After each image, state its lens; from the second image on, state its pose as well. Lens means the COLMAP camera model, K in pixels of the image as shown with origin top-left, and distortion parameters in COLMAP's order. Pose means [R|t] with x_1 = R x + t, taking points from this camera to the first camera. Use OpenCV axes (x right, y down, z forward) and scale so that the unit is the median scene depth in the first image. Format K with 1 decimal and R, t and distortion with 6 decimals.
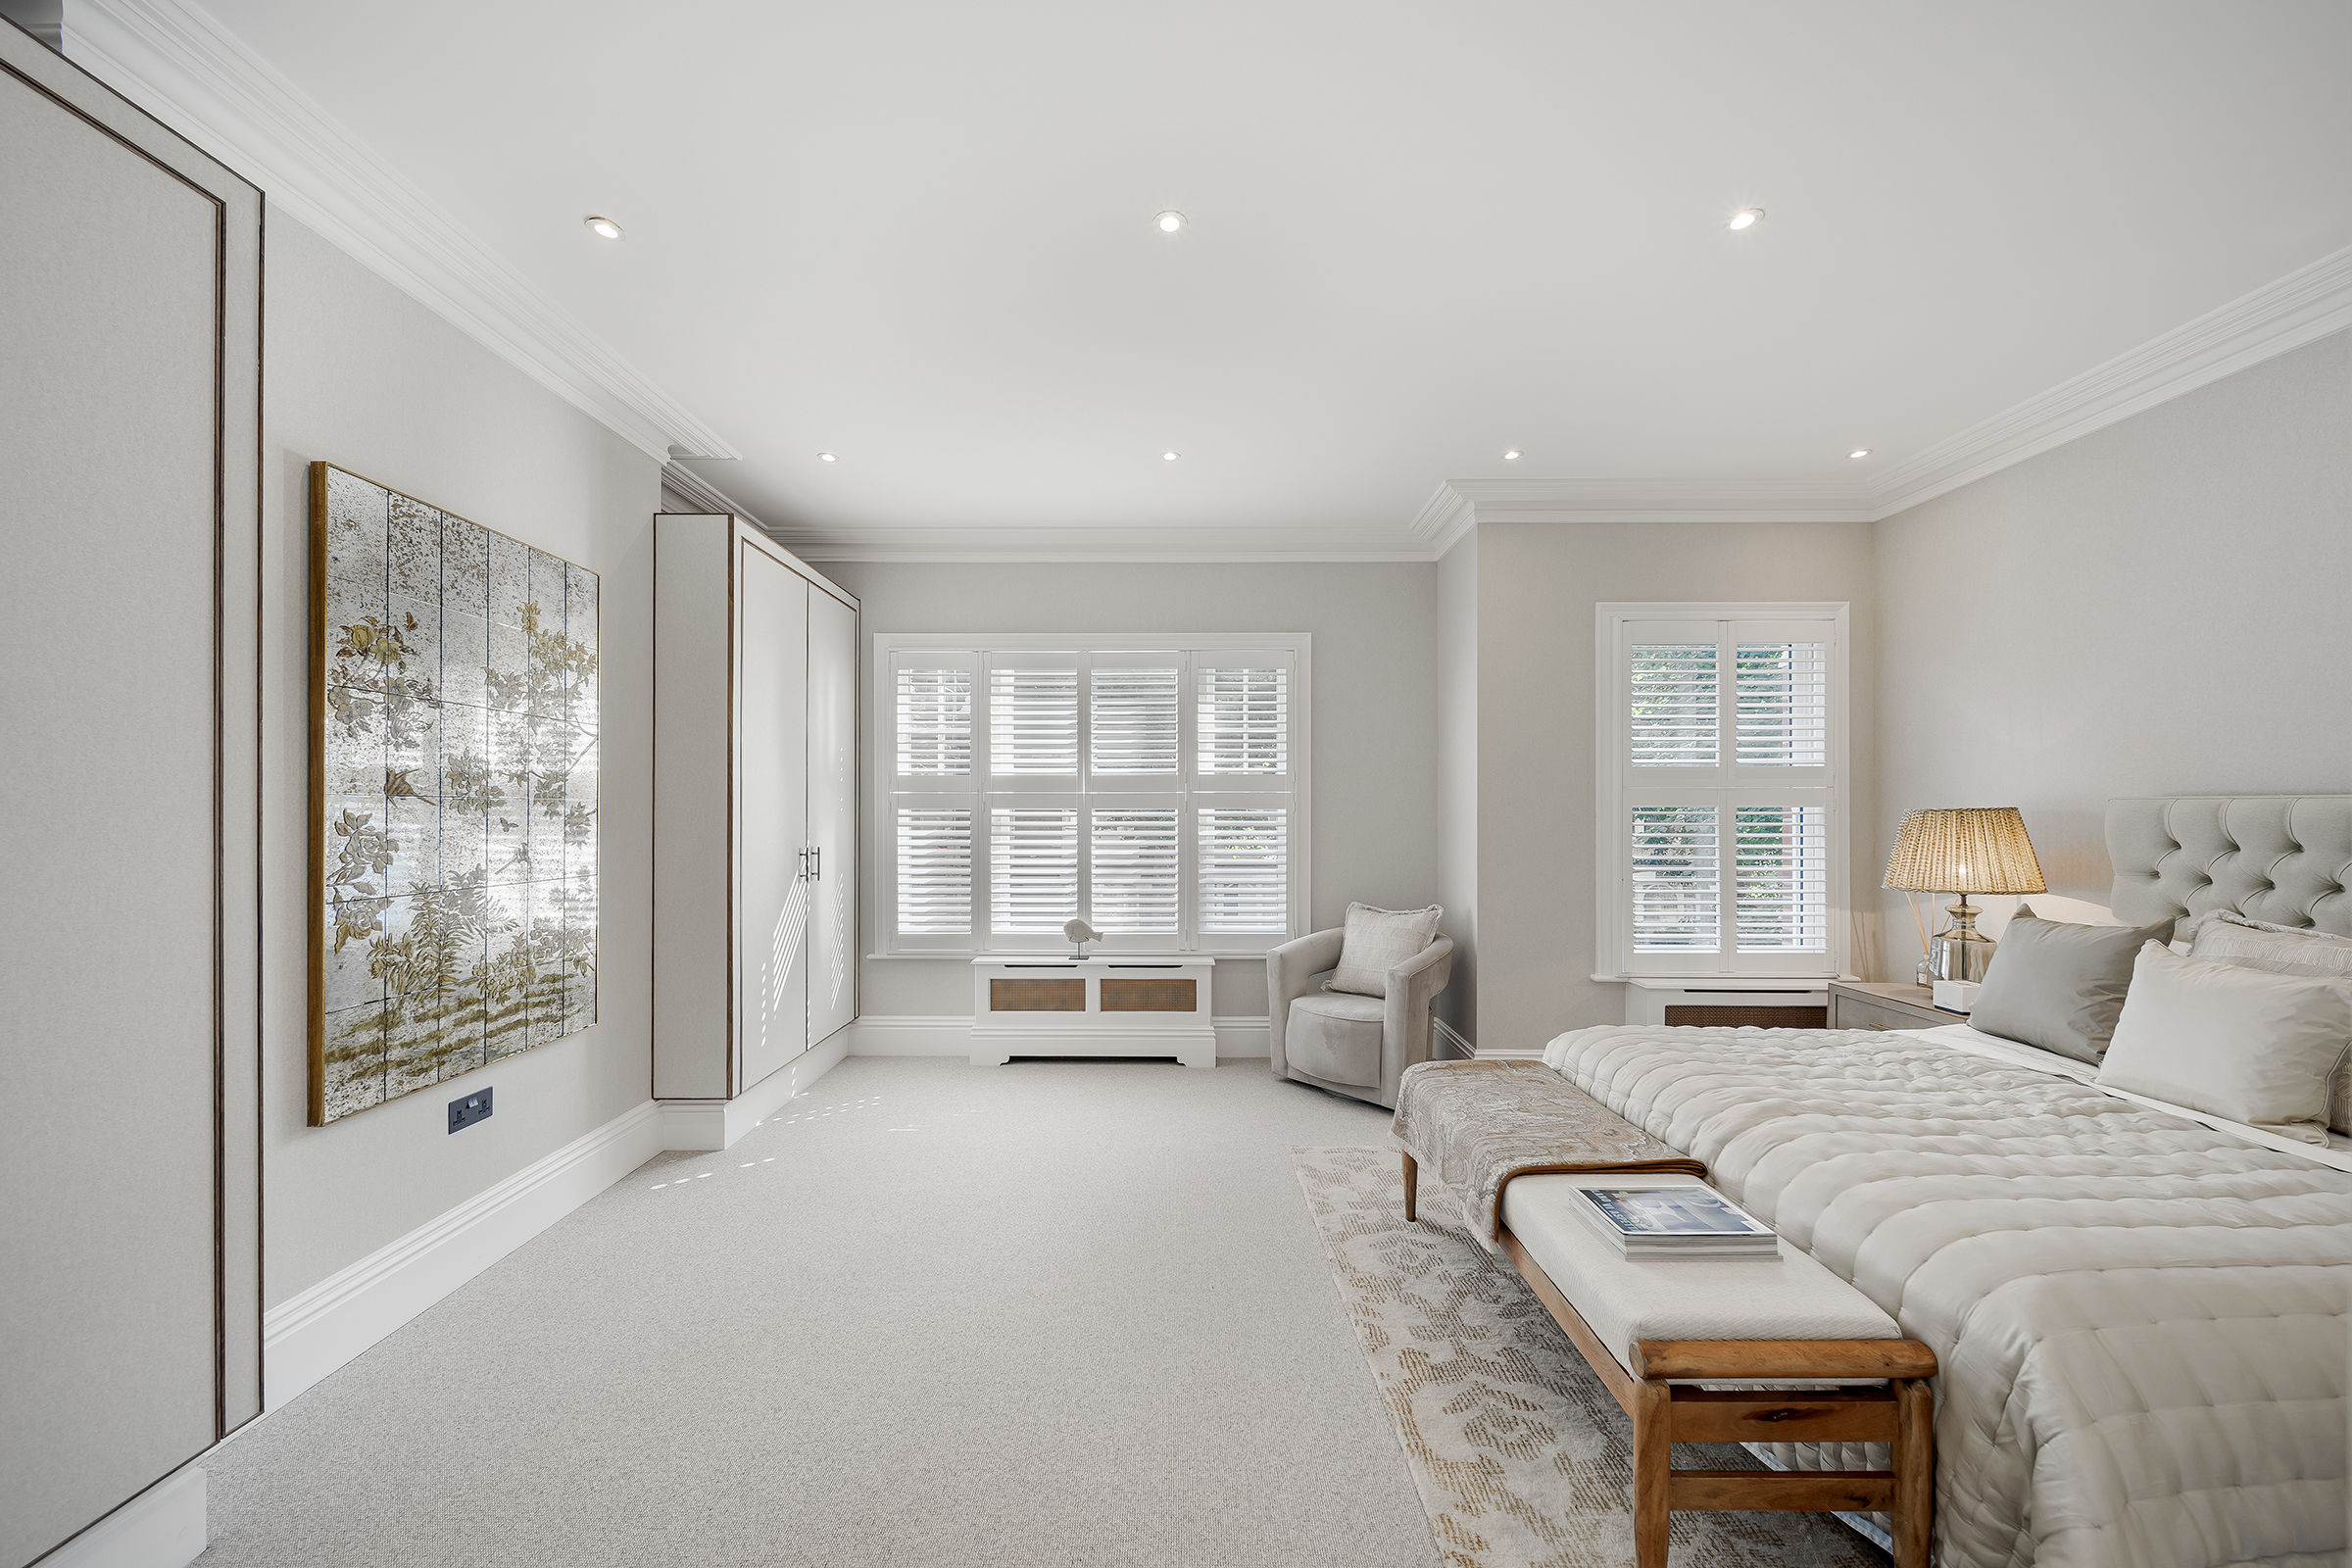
lens RADIAL K [[839.5, 0, 1174.5], [0, 839.5, 813.6], [0, 0, 1]] dist [0.001705, 0.000139]
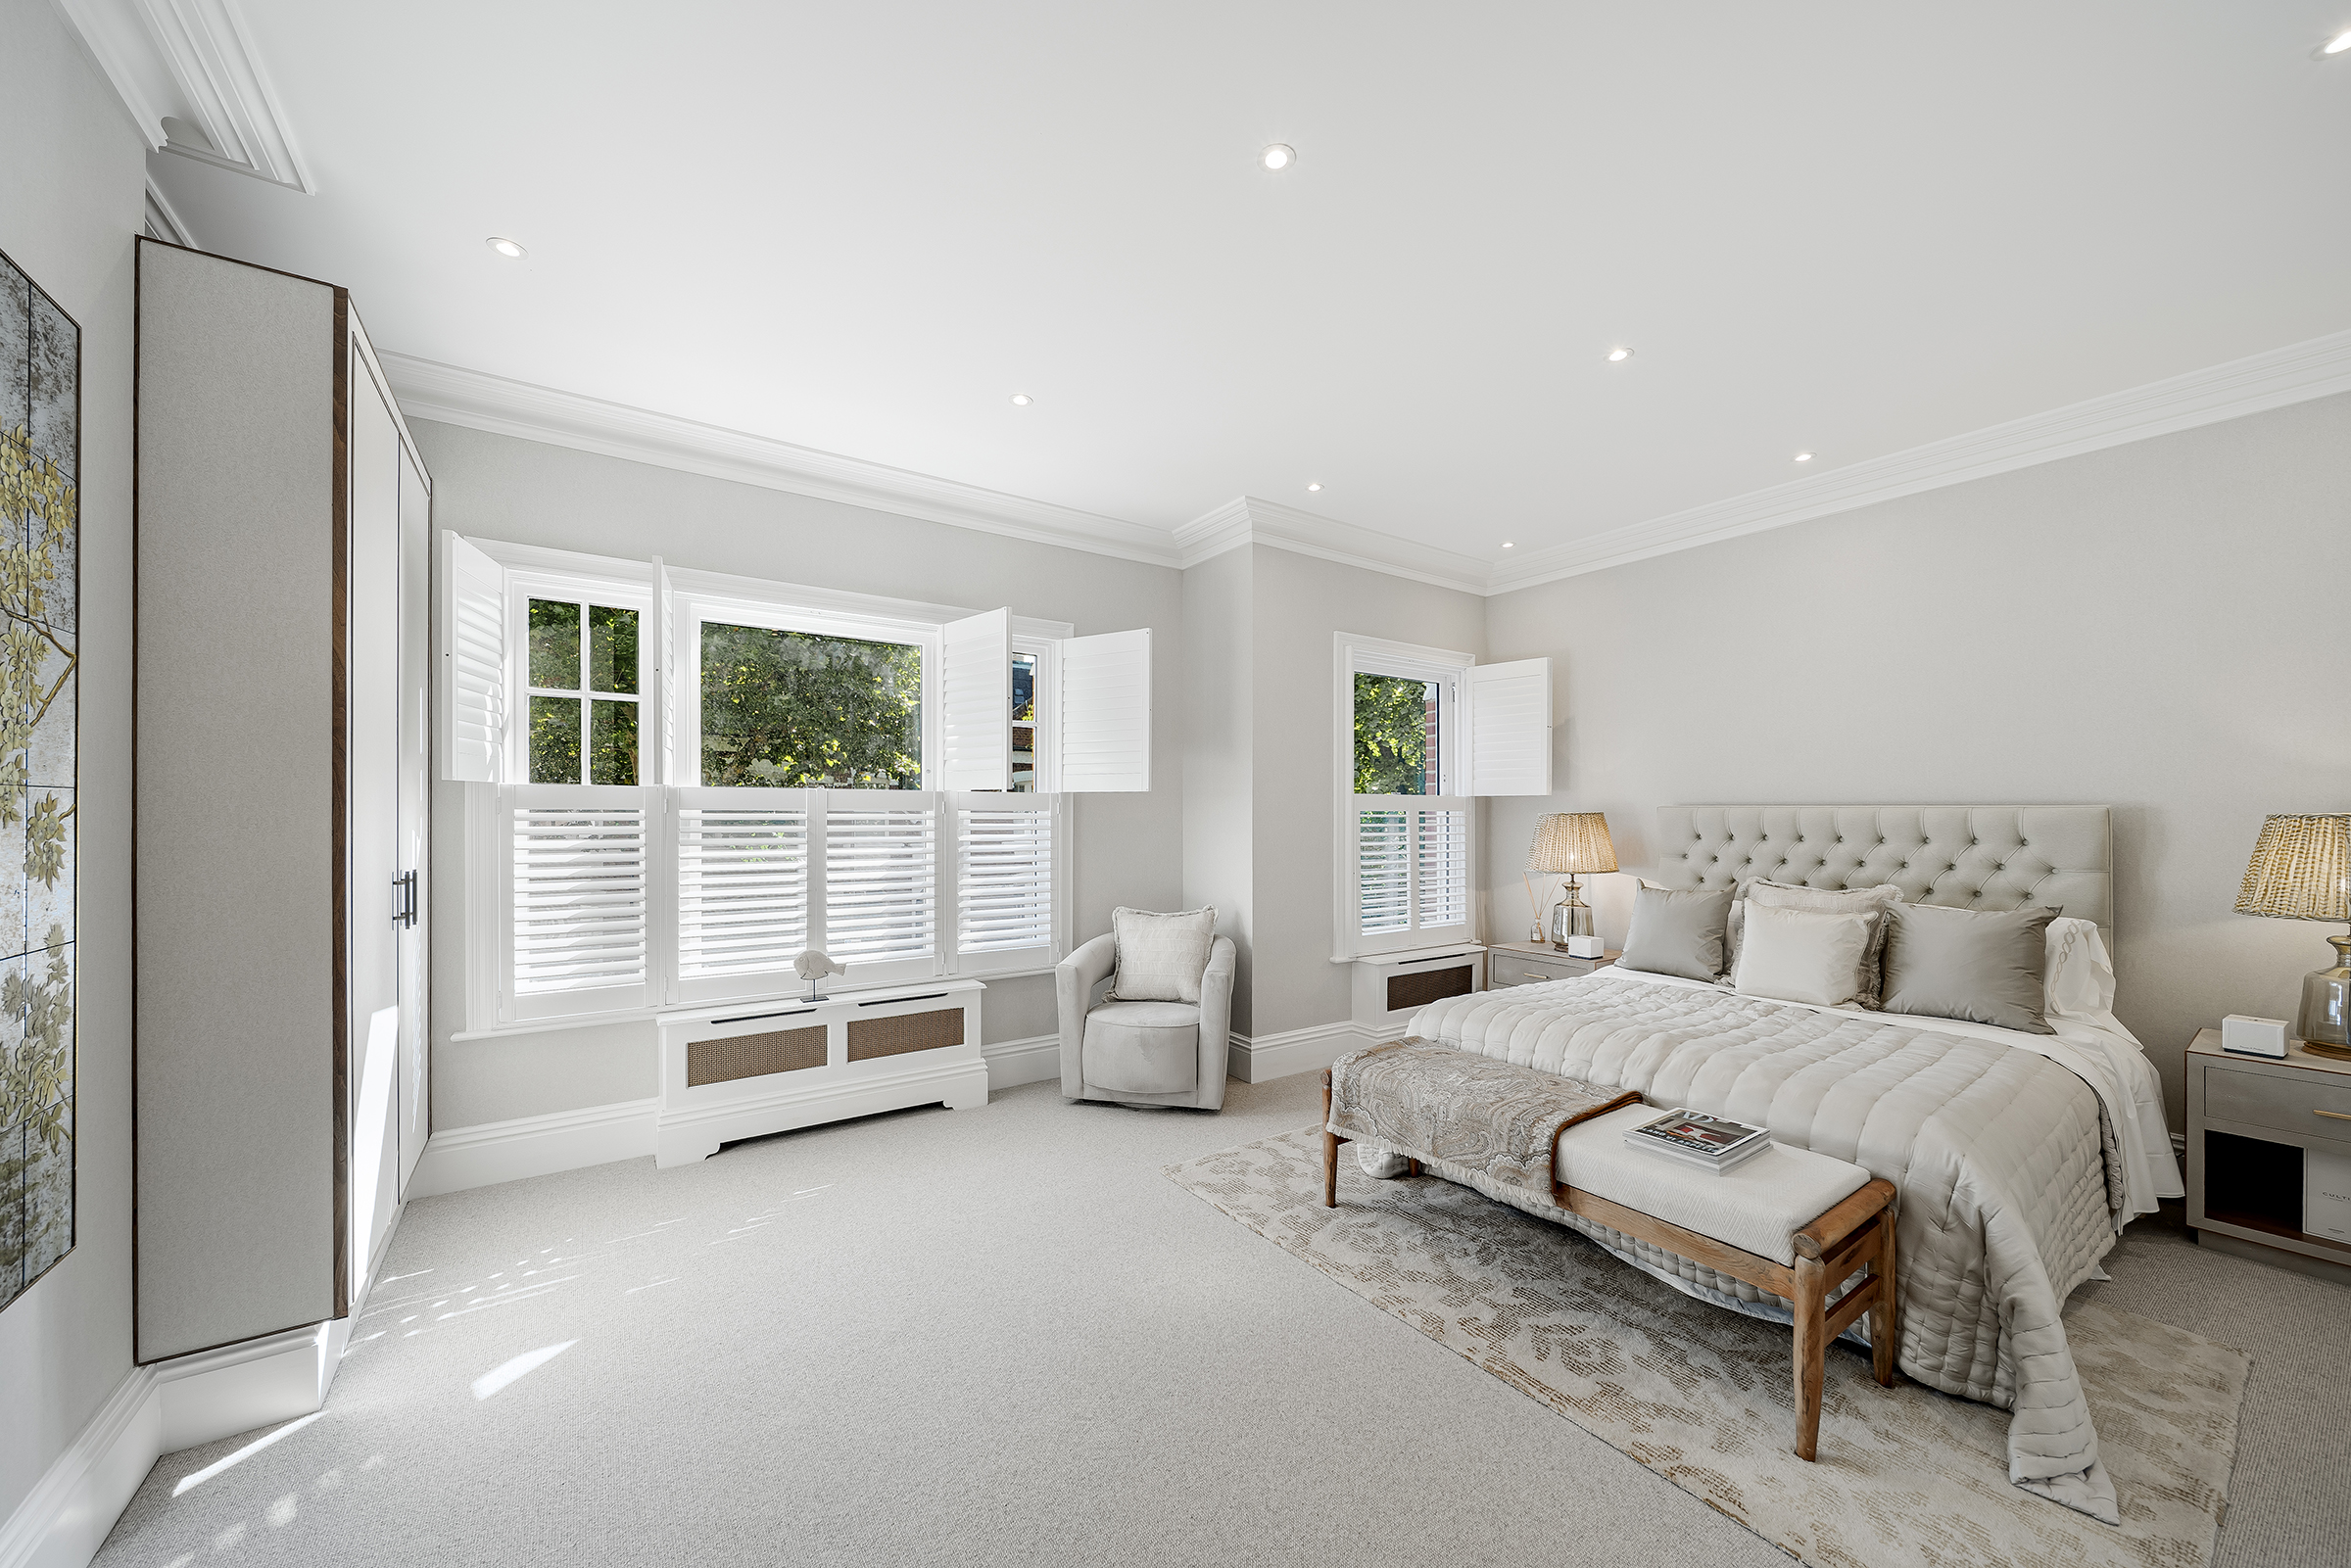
lens RADIAL K [[859.7, 0, 1178.2], [0, 859.7, 817.0], [0, 0, 1]] dist [0.005462, -0.000210]
pose [[0.818993, -0.000070, 0.573803, -0.420561], [-0.001358, 0.999997, 0.002060, -0.001150], [-0.573801, -0.002467, 0.818991, 0.204072]]
